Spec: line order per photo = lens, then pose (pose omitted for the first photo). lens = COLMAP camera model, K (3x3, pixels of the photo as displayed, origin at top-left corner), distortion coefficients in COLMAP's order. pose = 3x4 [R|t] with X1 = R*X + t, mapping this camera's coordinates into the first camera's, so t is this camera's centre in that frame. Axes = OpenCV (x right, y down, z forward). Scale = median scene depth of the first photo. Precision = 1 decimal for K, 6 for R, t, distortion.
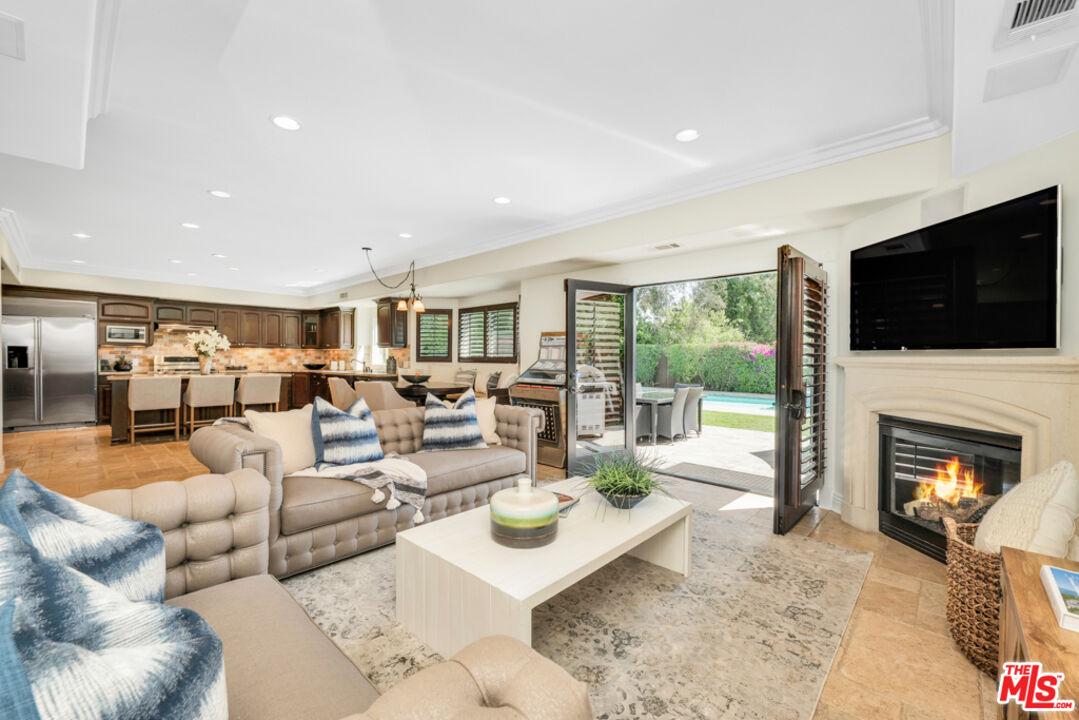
lens RADIAL K [[442.4, 0, 538.4], [0, 442.4, 362.6], [0, 0, 1]] dist [0.002463, 0.000396]
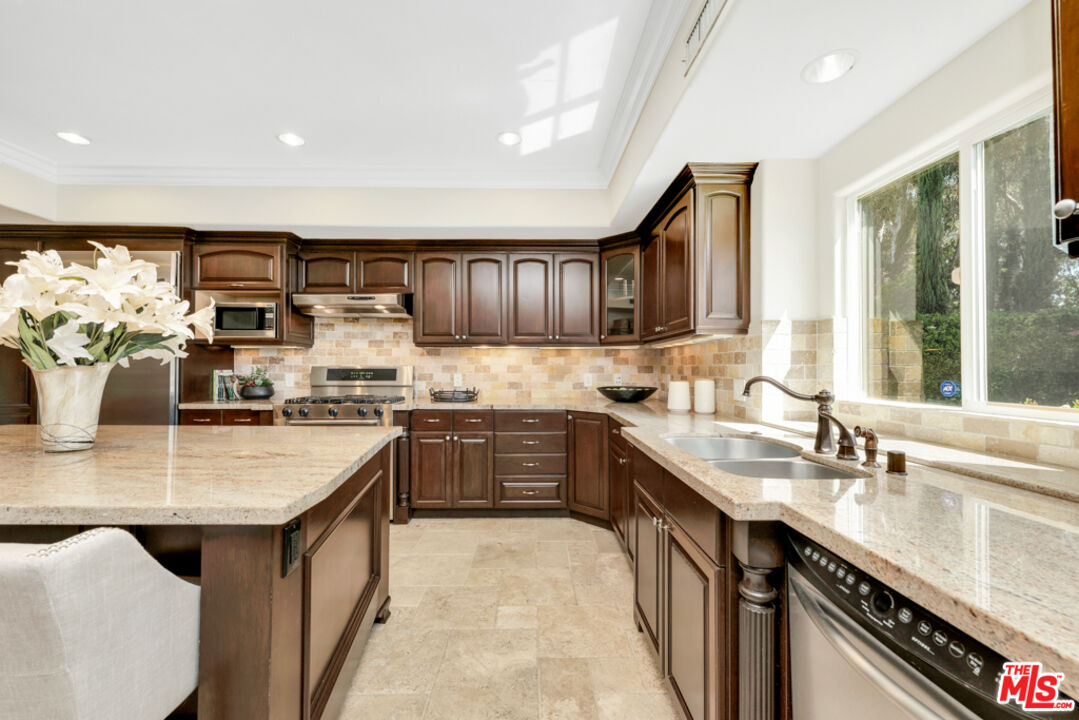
lens RADIAL K [[442.4, 0, 538.4], [0, 442.4, 362.6], [0, 0, 1]] dist [0.002463, 0.000396]
pose [[0.697384, -0.011058, -0.716613, -0.321151], [-0.004063, 0.999804, -0.019381, -0.010196], [0.716687, 0.016428, 0.697202, 0.744607]]
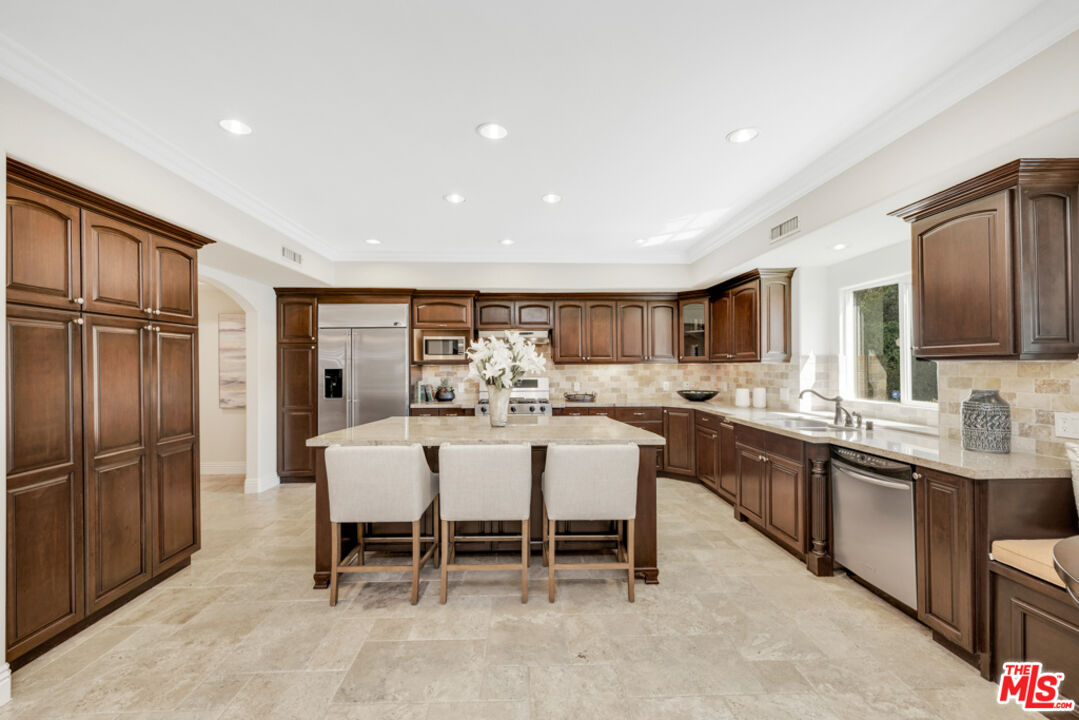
lens RADIAL K [[442.4, 0, 538.4], [0, 442.4, 362.6], [0, 0, 1]] dist [0.002463, 0.000396]
pose [[0.711685, -0.012199, -0.702393, -0.285732], [0.002318, 0.999885, -0.015016, -0.025720], [0.702495, 0.009059, 0.711631, 0.510401]]
